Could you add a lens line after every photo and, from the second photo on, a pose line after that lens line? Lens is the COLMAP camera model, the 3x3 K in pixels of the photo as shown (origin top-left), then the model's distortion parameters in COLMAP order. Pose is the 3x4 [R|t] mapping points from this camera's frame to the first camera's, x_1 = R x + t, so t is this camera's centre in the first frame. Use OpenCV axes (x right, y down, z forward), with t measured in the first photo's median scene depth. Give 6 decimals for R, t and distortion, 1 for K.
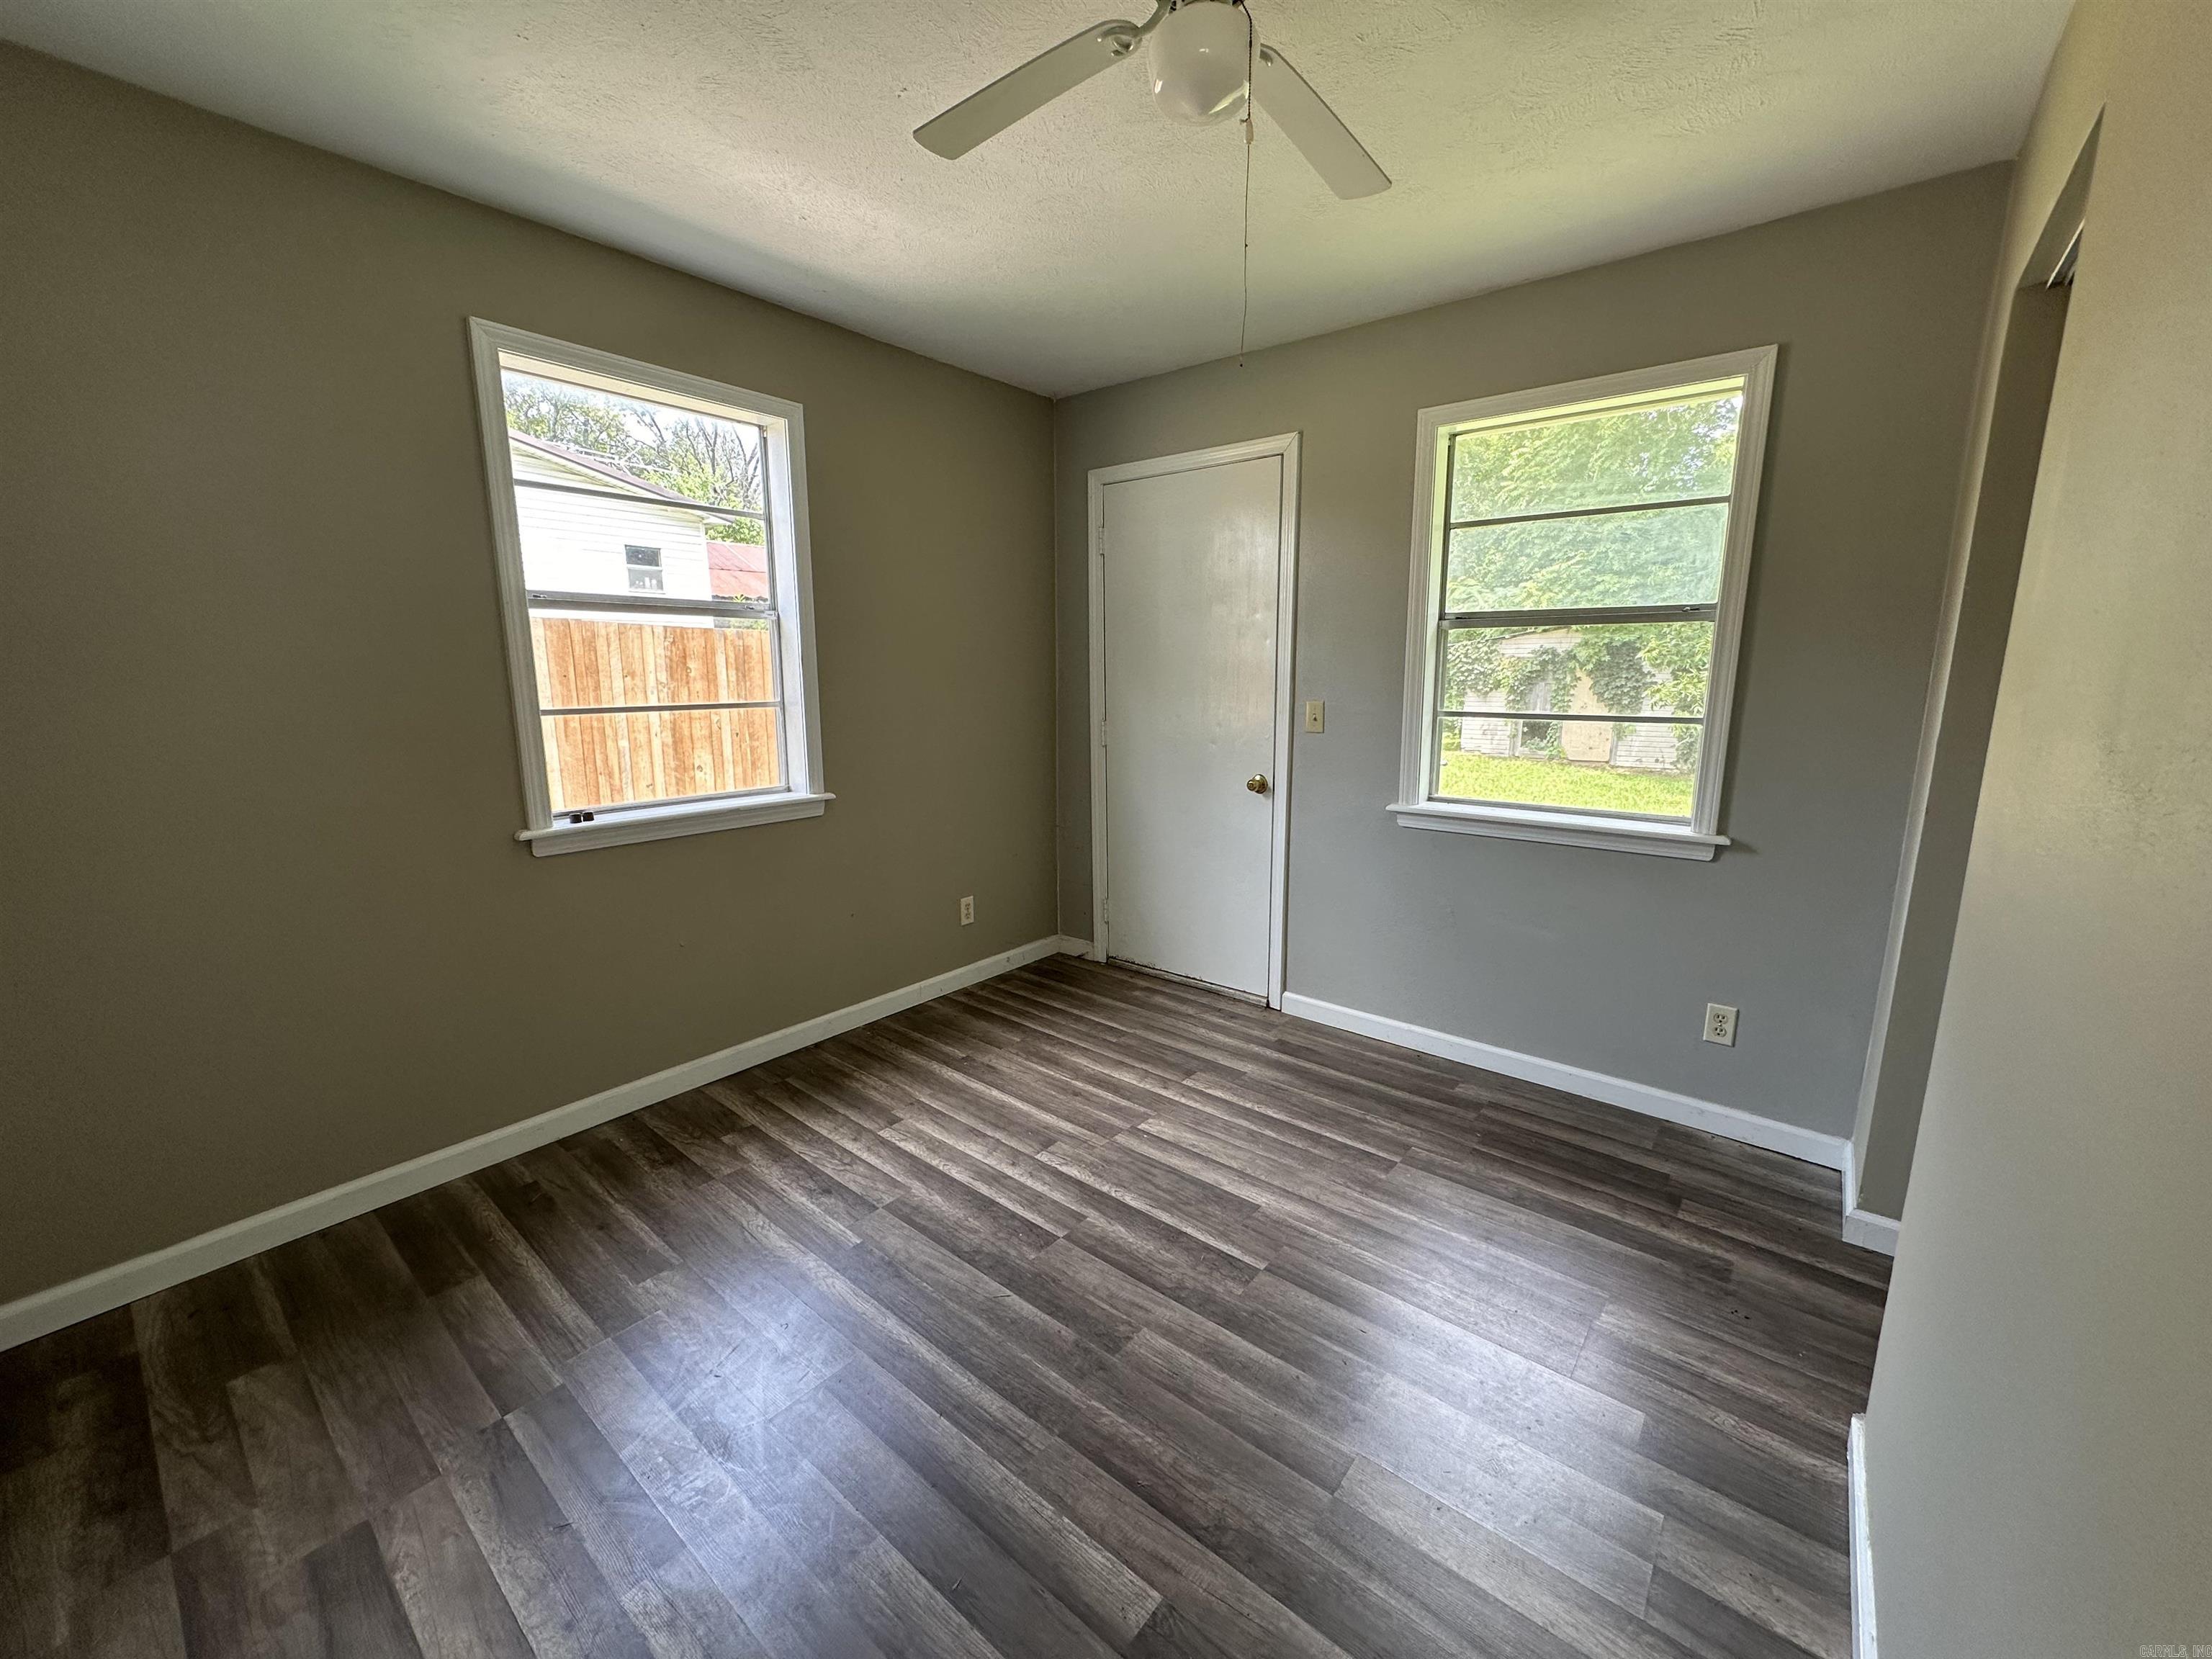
lens RADIAL K [[879.7, 0, 1096.4], [0, 879.7, 830.0], [0, 0, 1]] dist [-0.002383, 0.000920]
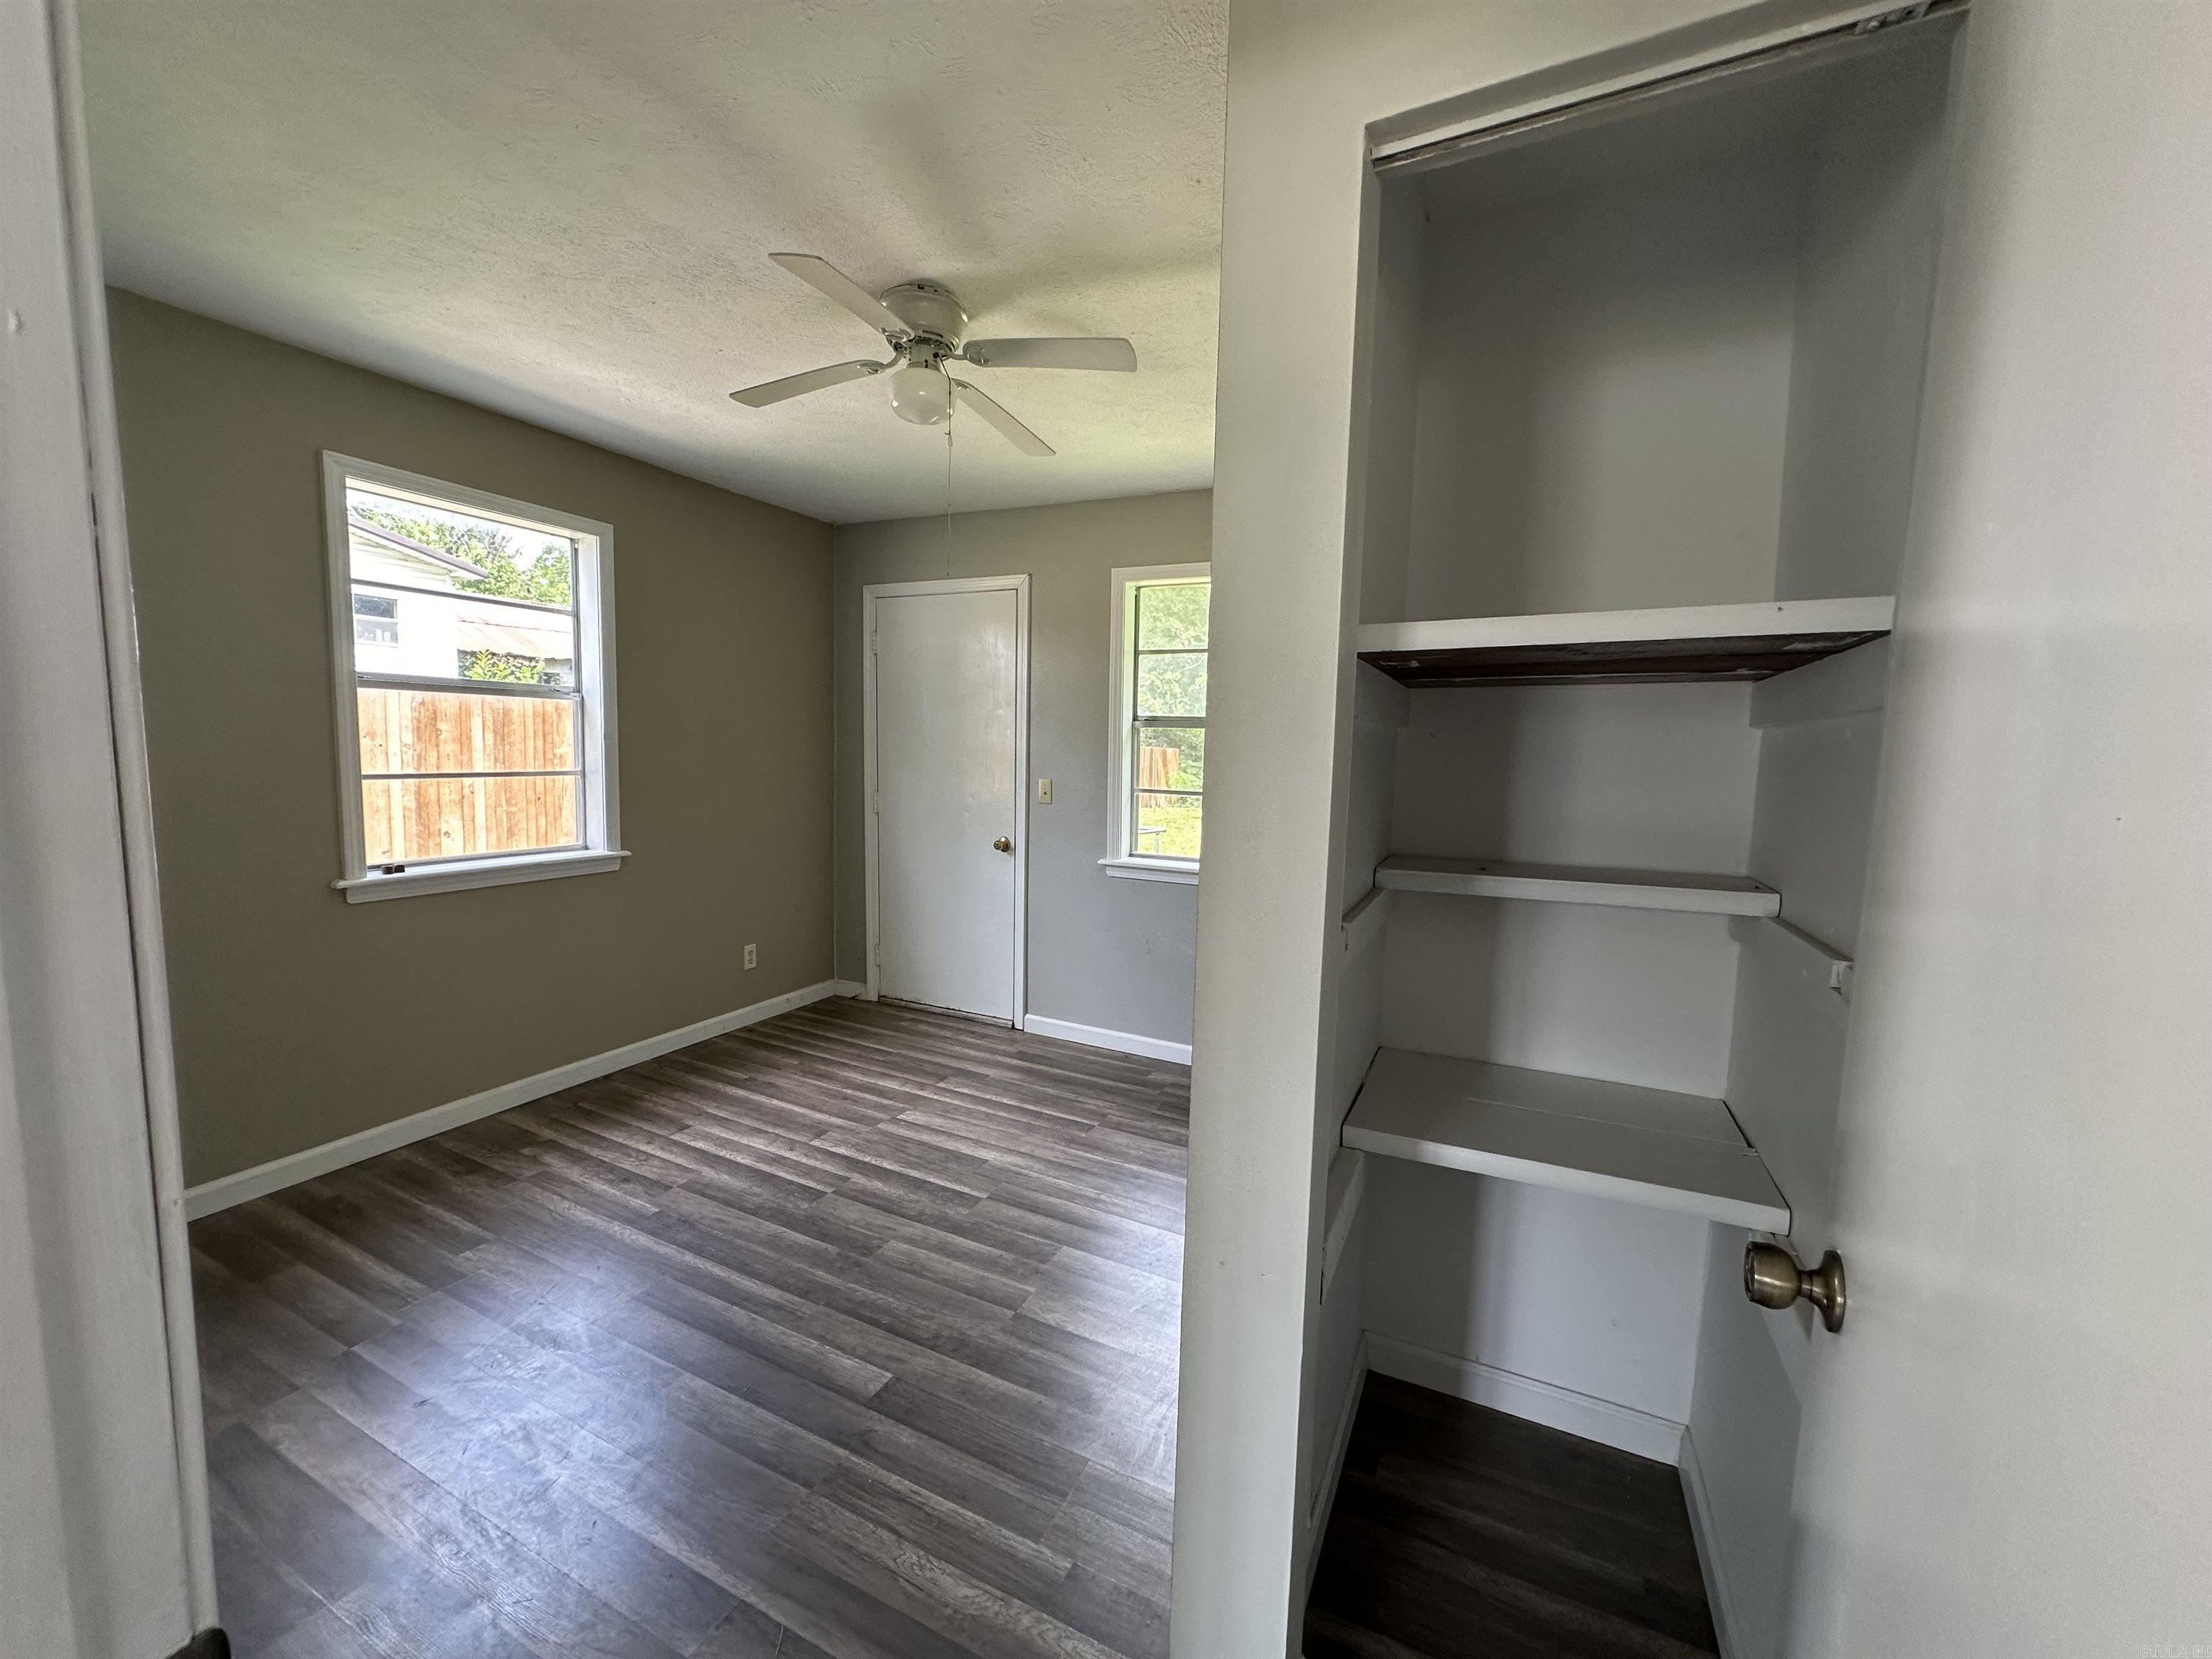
lens RADIAL K [[879.7, 0, 1100.3], [0, 879.7, 830.6], [0, 0, 1]] dist [-0.002383, 0.000920]
pose [[0.971079, 0.004893, 0.238709, 0.027740], [0.014323, 0.996796, -0.078697, 0.035738], [-0.238329, 0.079840, 0.967897, -0.300405]]
